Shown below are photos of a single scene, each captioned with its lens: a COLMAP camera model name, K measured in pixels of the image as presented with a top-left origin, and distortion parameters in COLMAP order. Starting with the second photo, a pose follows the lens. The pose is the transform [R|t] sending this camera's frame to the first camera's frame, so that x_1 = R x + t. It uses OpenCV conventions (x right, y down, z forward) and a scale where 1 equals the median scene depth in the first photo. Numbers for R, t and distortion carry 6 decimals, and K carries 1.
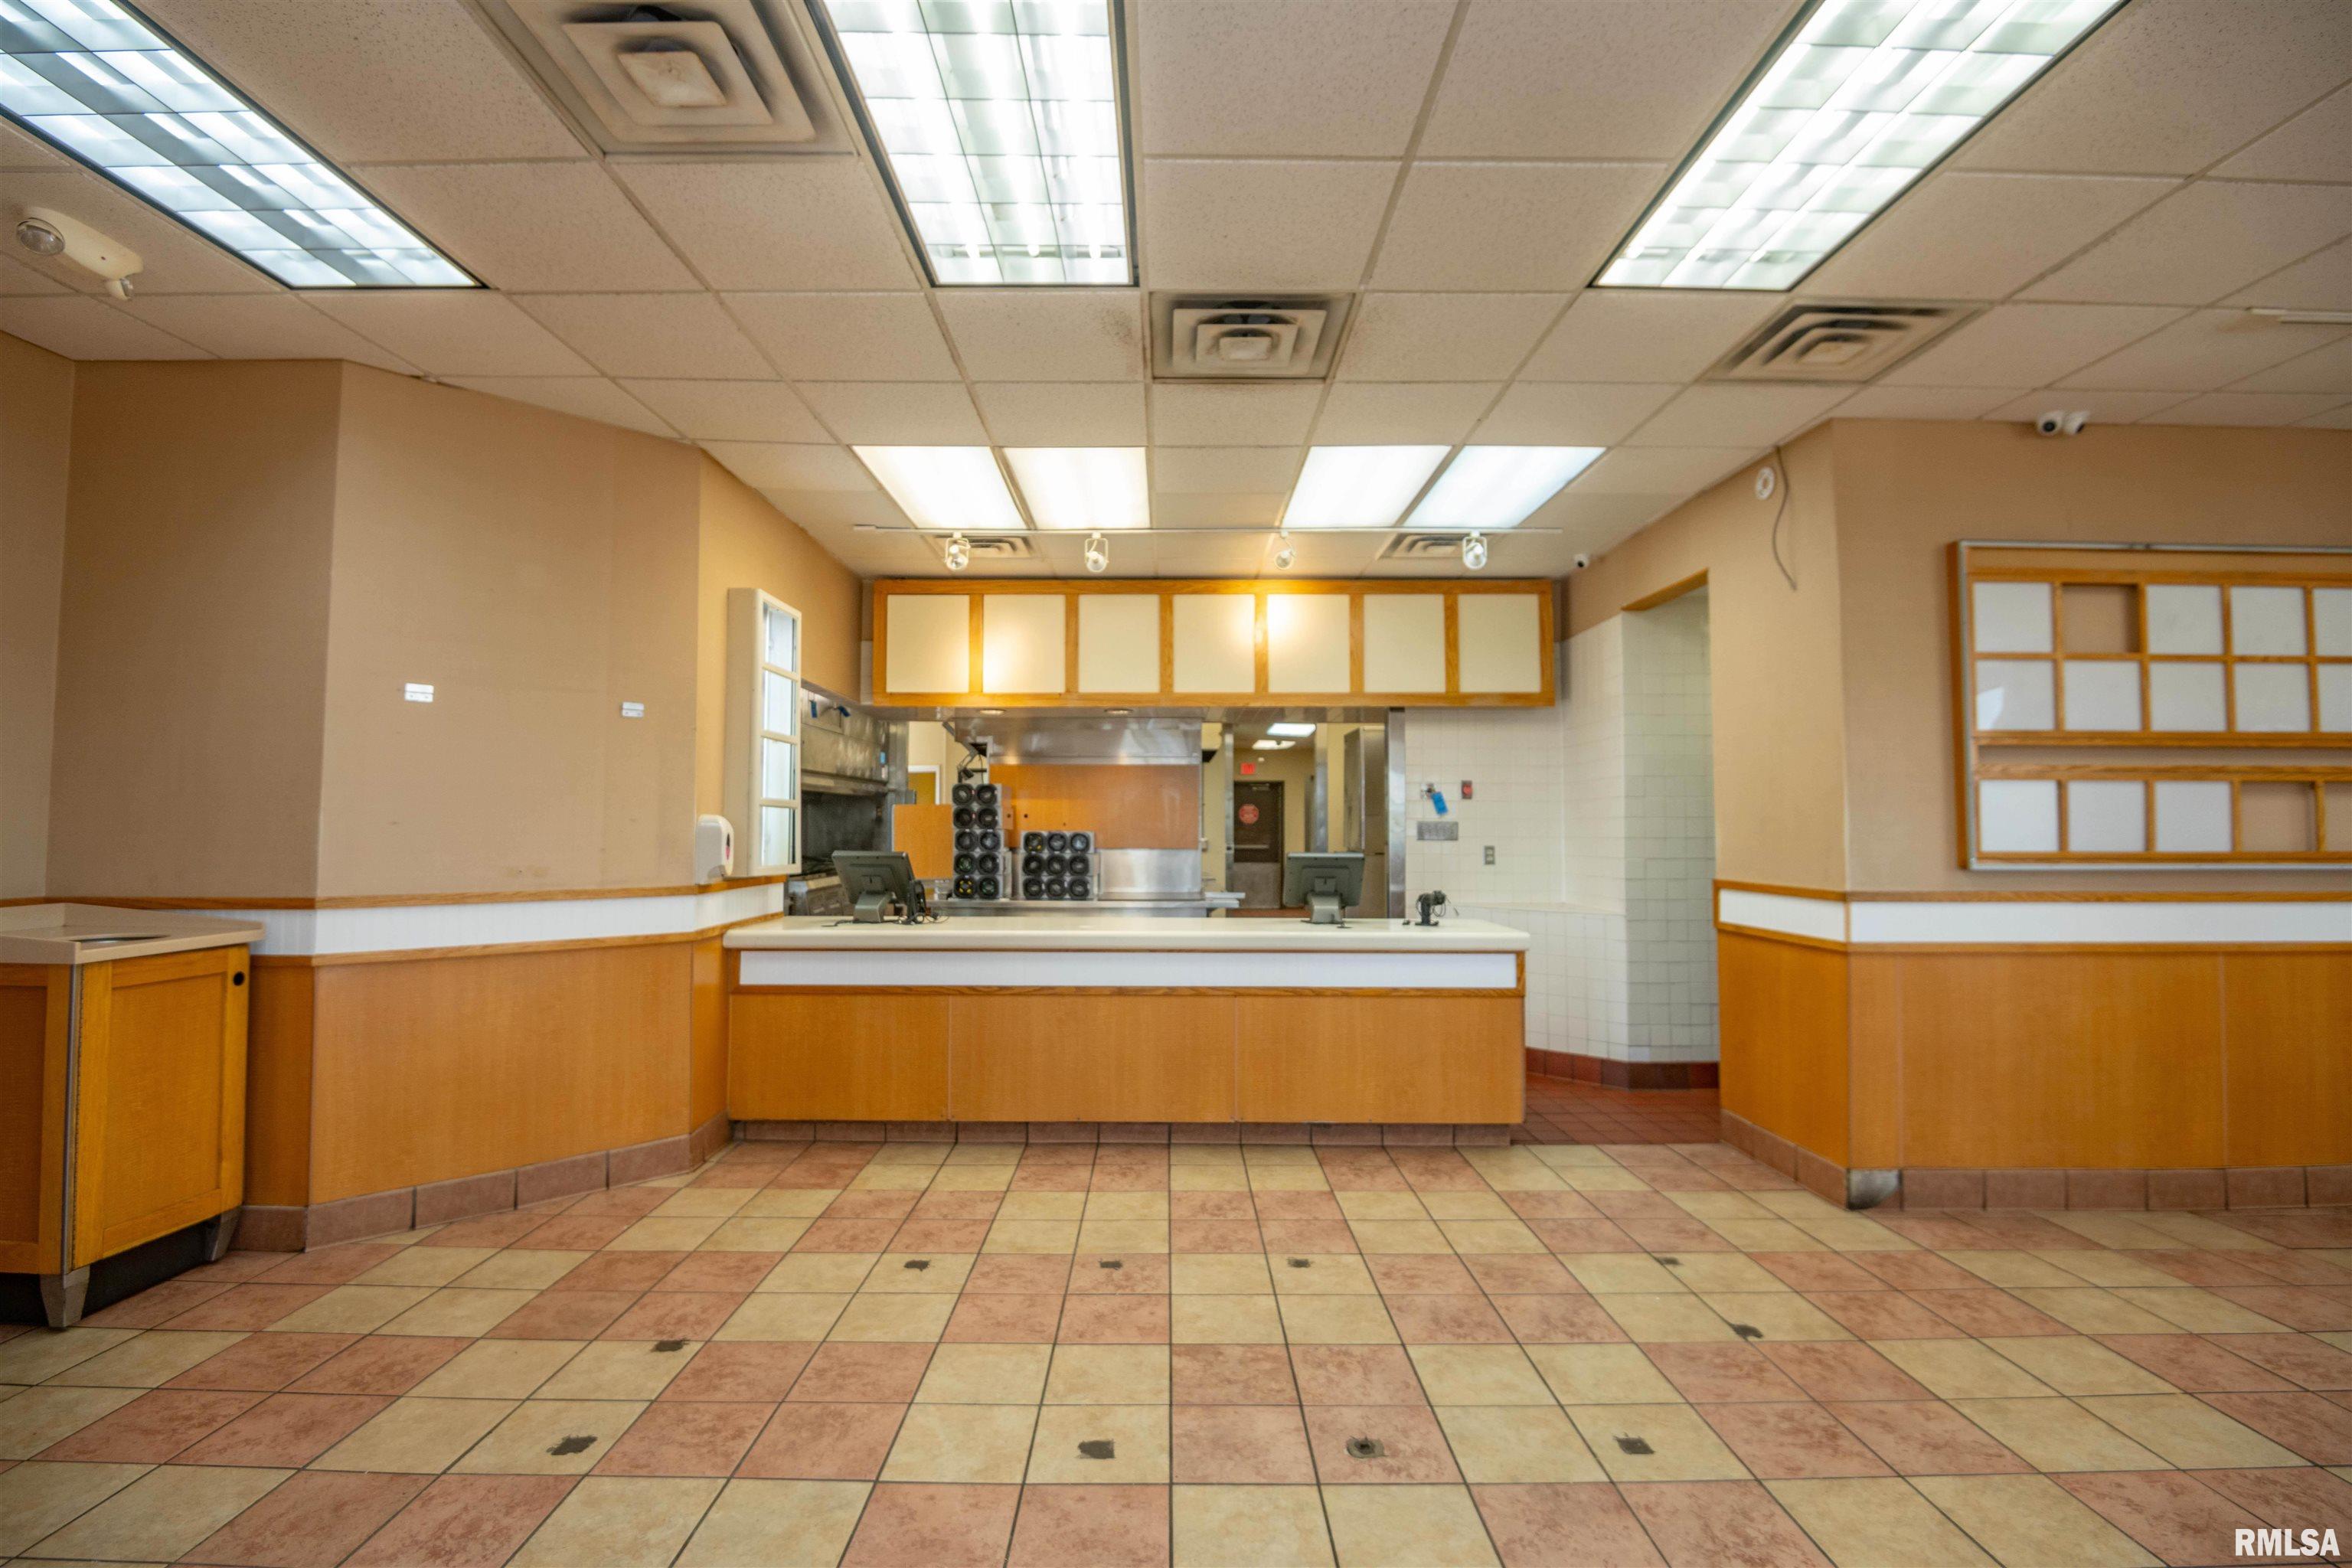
lens RADIAL K [[1087.8, 0, 1167.1], [0, 1087.8, 771.6], [0, 0, 1]] dist [-0.016953, -0.005163]
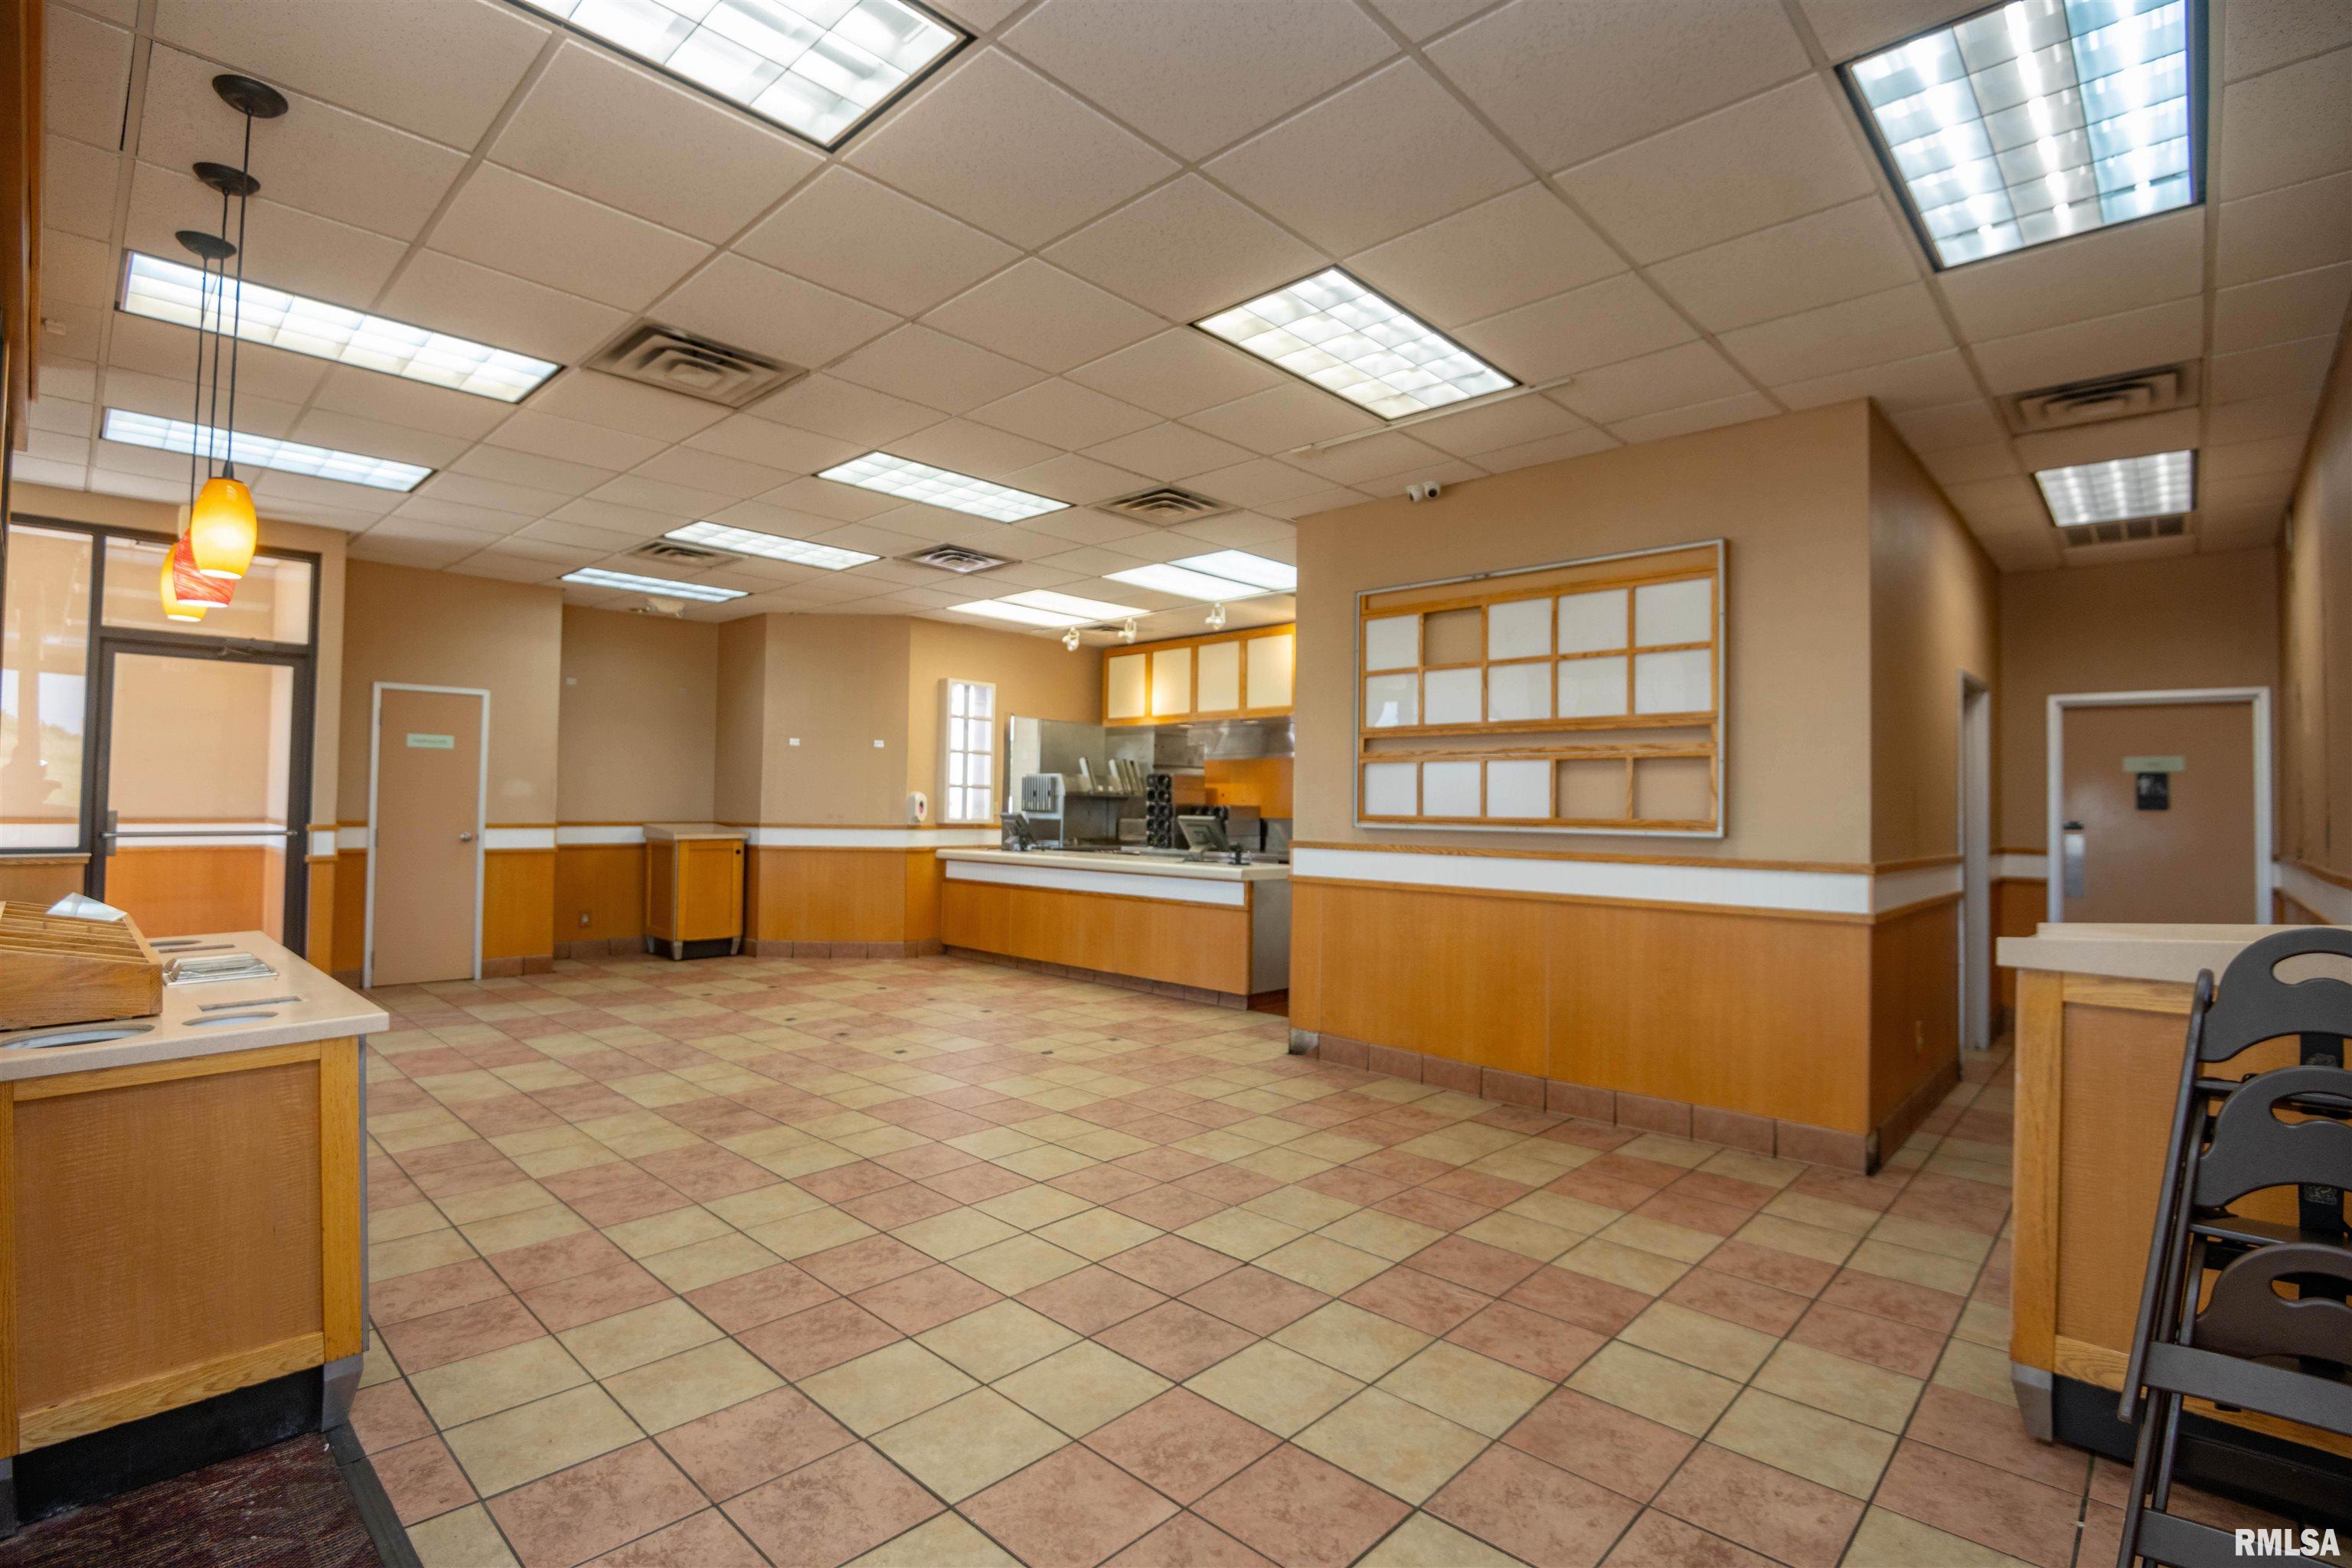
lens RADIAL K [[1087.8, 0, 1157.7], [0, 1087.8, 785.6], [0, 0, 1]] dist [-0.016953, -0.005163]
pose [[0.720170, -0.006762, -0.693765, 1.504052], [0.023650, 0.999611, 0.014808, 0.008690], [0.693394, -0.027072, 0.720050, -0.193272]]
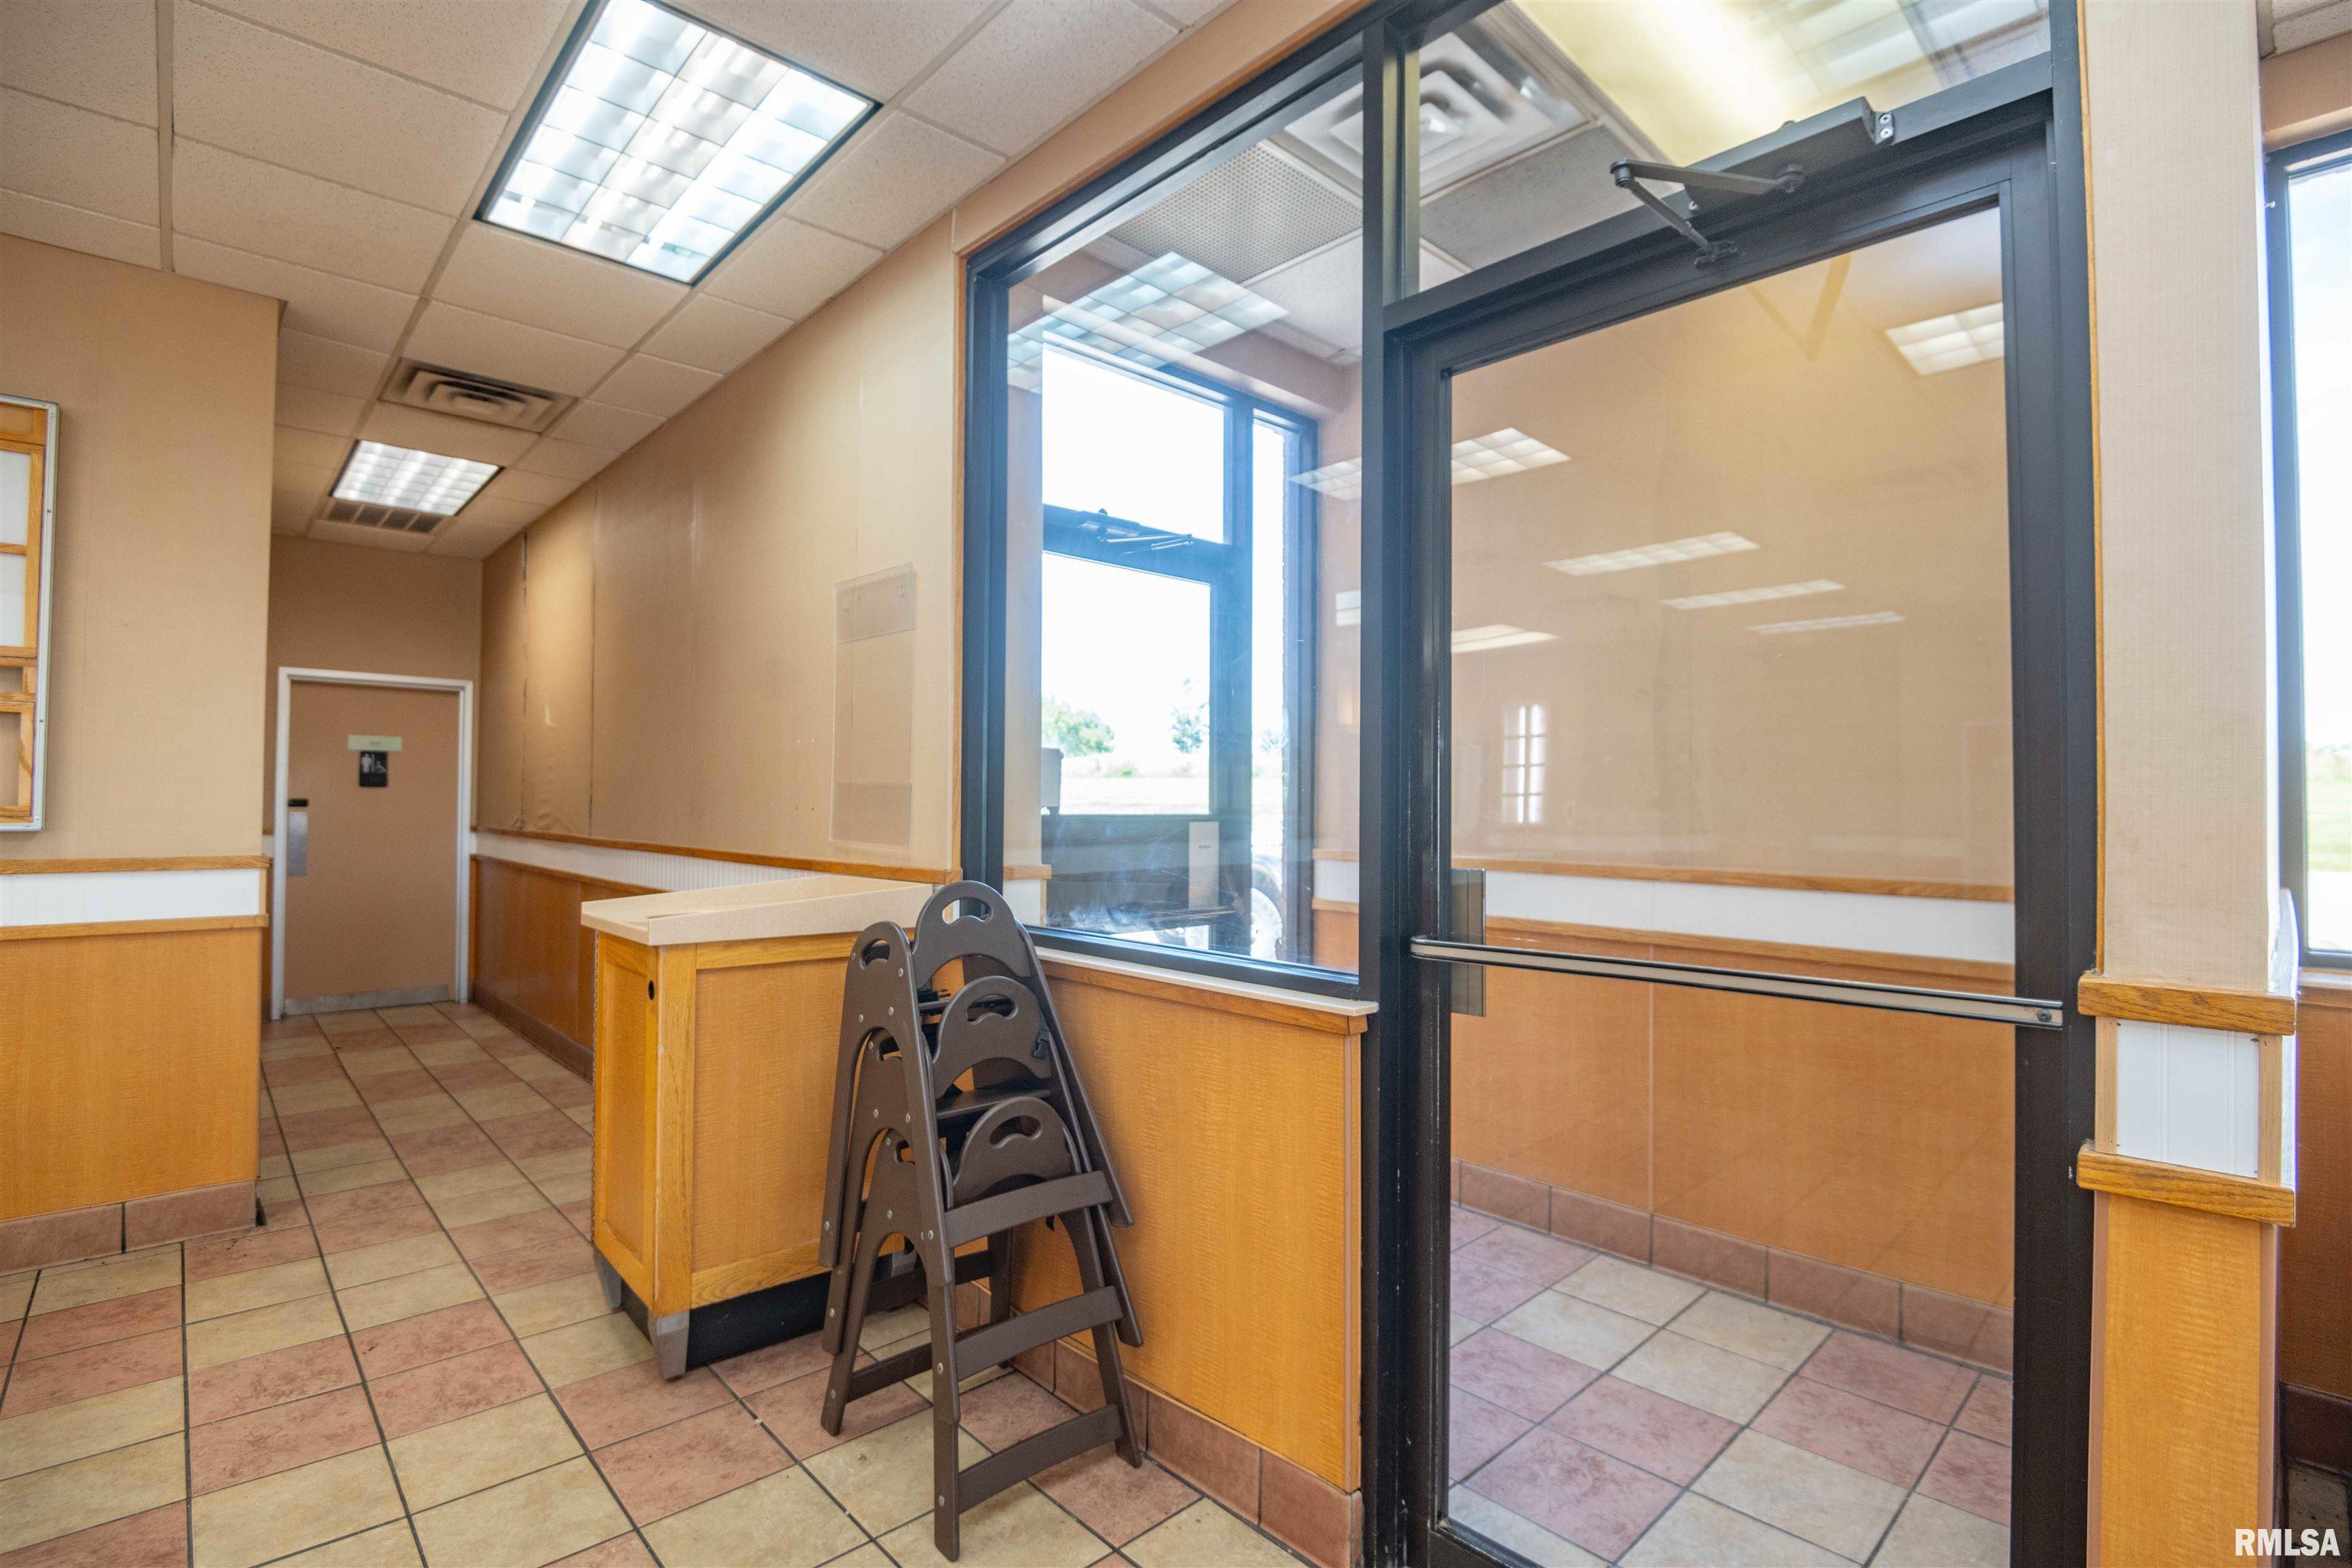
lens RADIAL K [[1087.8, 0, 1177.3], [0, 1087.8, 784.1], [0, 0, 1]] dist [-0.016953, -0.005163]
pose [[0.734639, 0.011503, 0.678361, 1.259853], [-0.038900, 0.998926, 0.025188, 0.007931], [-0.677343, -0.044893, 0.734297, -0.113661]]
